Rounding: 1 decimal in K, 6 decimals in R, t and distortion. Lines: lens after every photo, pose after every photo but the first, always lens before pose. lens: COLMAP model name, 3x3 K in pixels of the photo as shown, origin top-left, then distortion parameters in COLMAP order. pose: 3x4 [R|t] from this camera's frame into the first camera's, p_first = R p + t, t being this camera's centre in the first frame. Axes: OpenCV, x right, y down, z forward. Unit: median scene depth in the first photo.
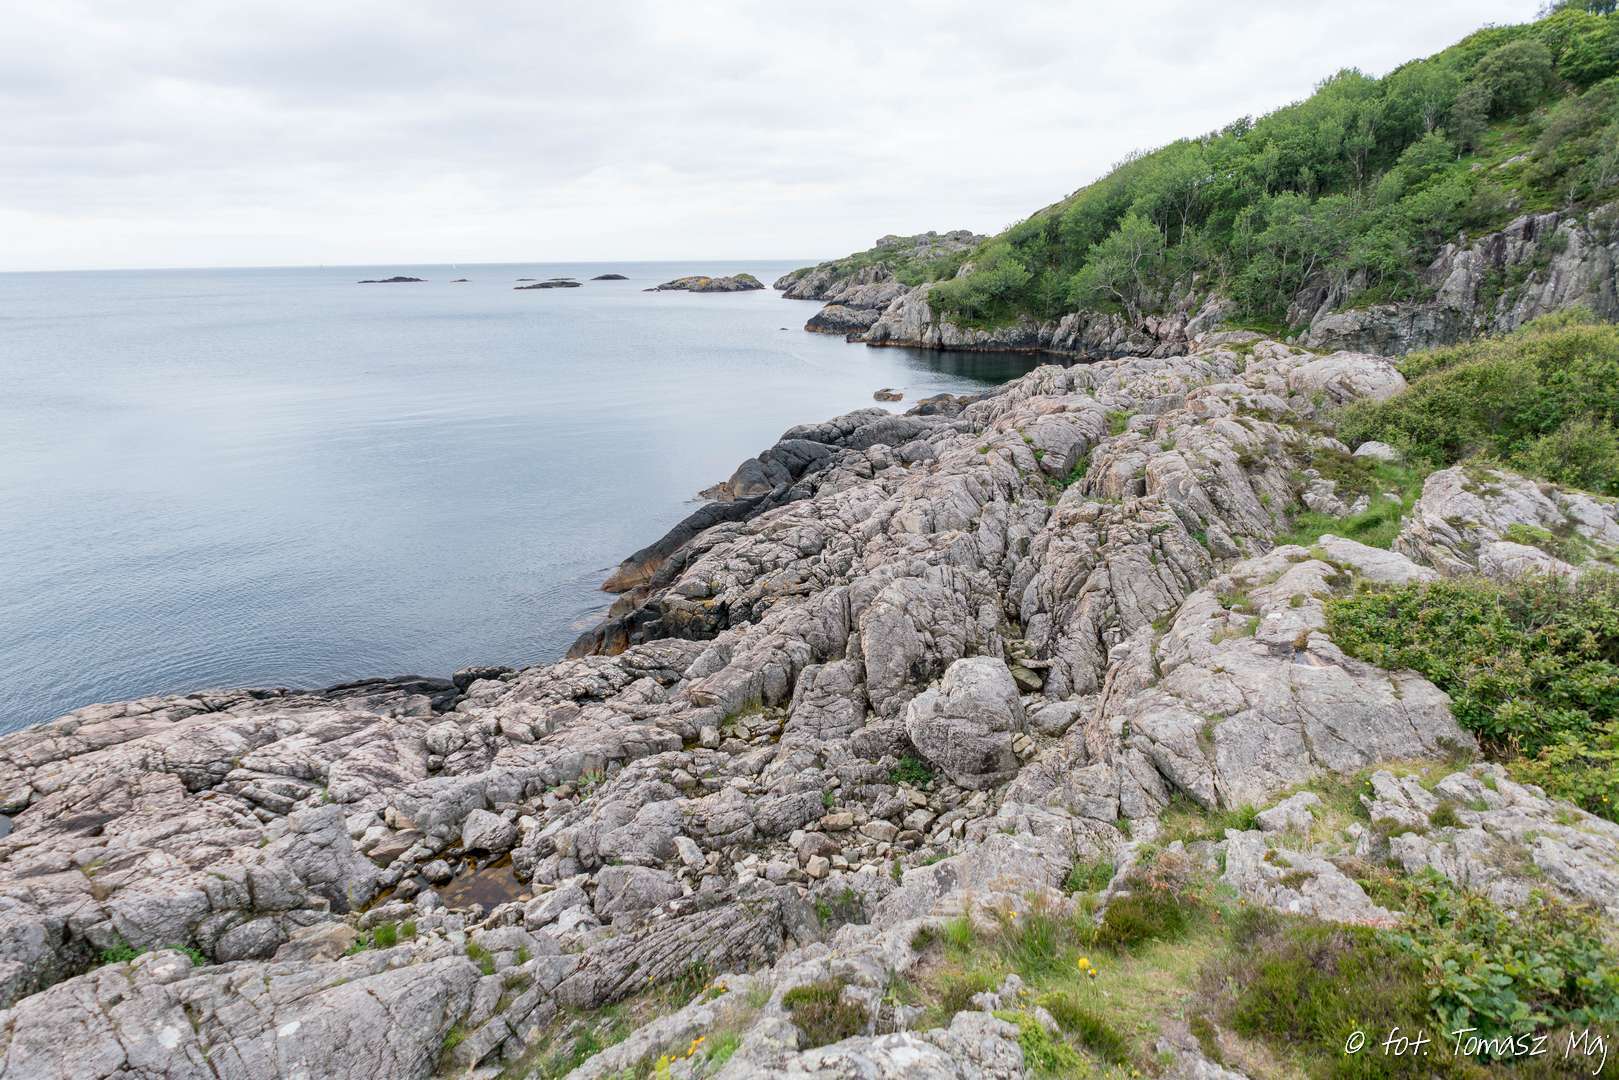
lens RADIAL K [[943.4, 0, 809.5], [0, 943.4, 540.0], [0, 0, 1]] dist [-0.006437, -0.003677]
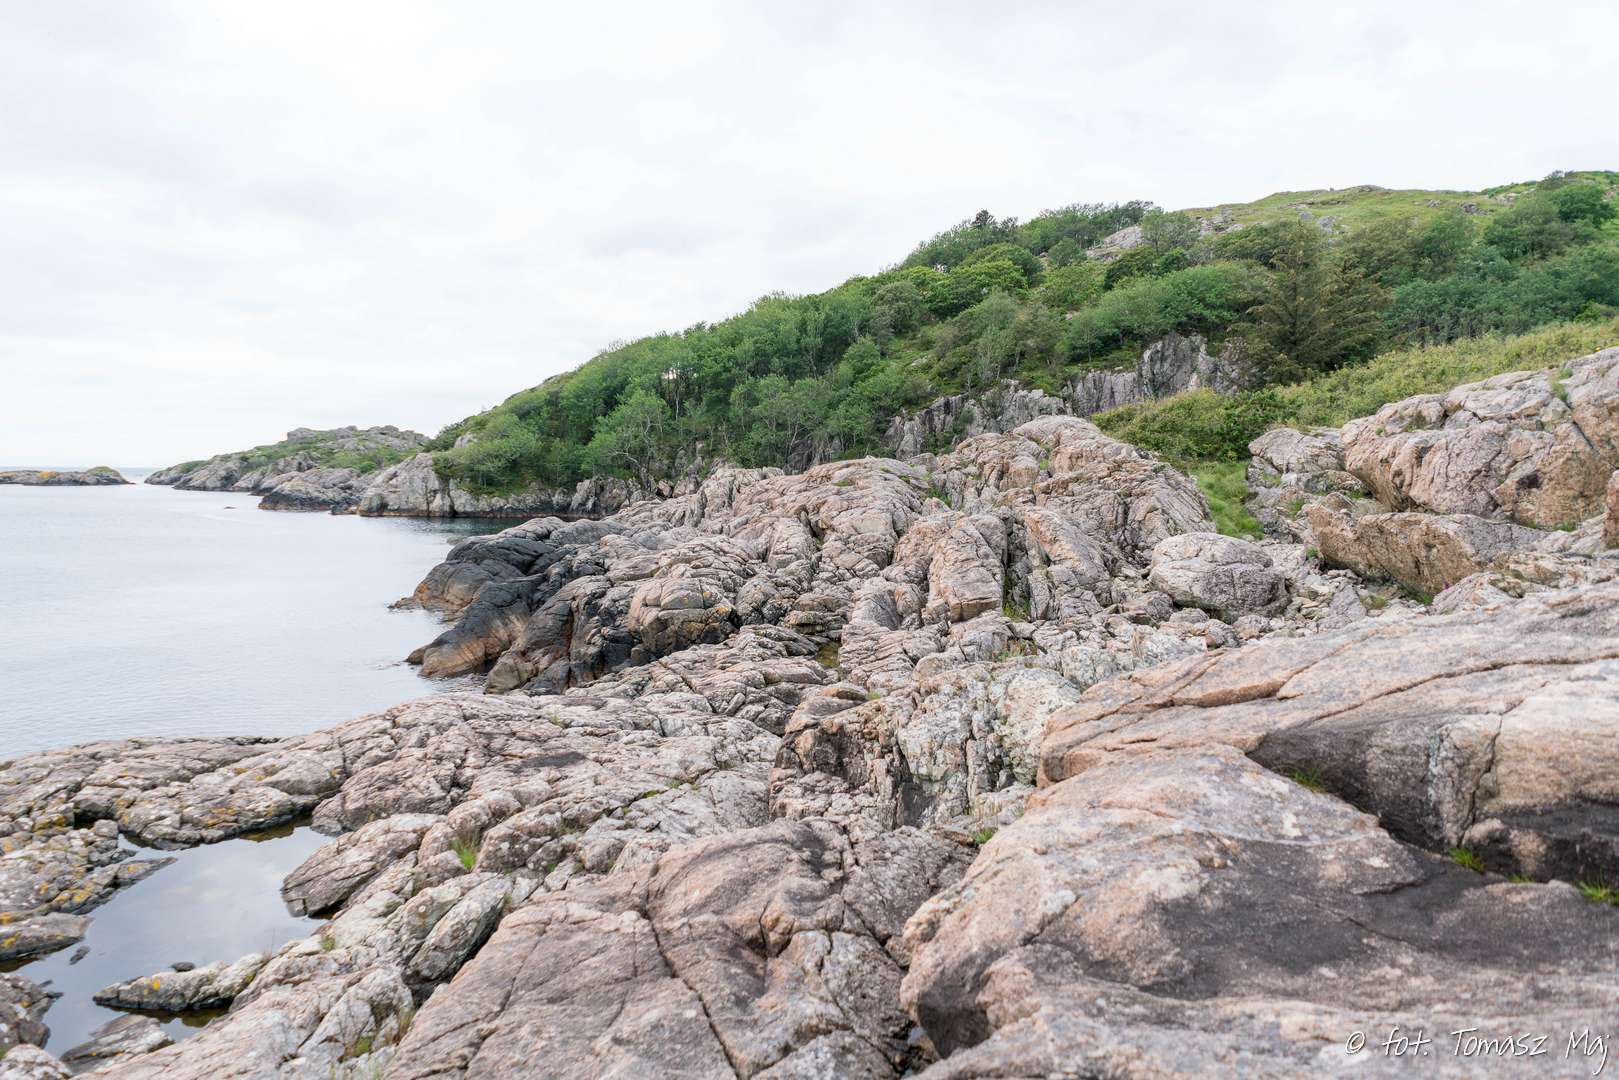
lens RADIAL K [[943.4, 0, 809.5], [0, 943.4, 540.0], [0, 0, 1]] dist [-0.006437, -0.003677]
pose [[0.816202, -0.026302, 0.577168, -0.126029], [0.151619, 0.973703, -0.170040, 0.038741], [-0.557518, 0.226296, 0.798726, 0.053345]]
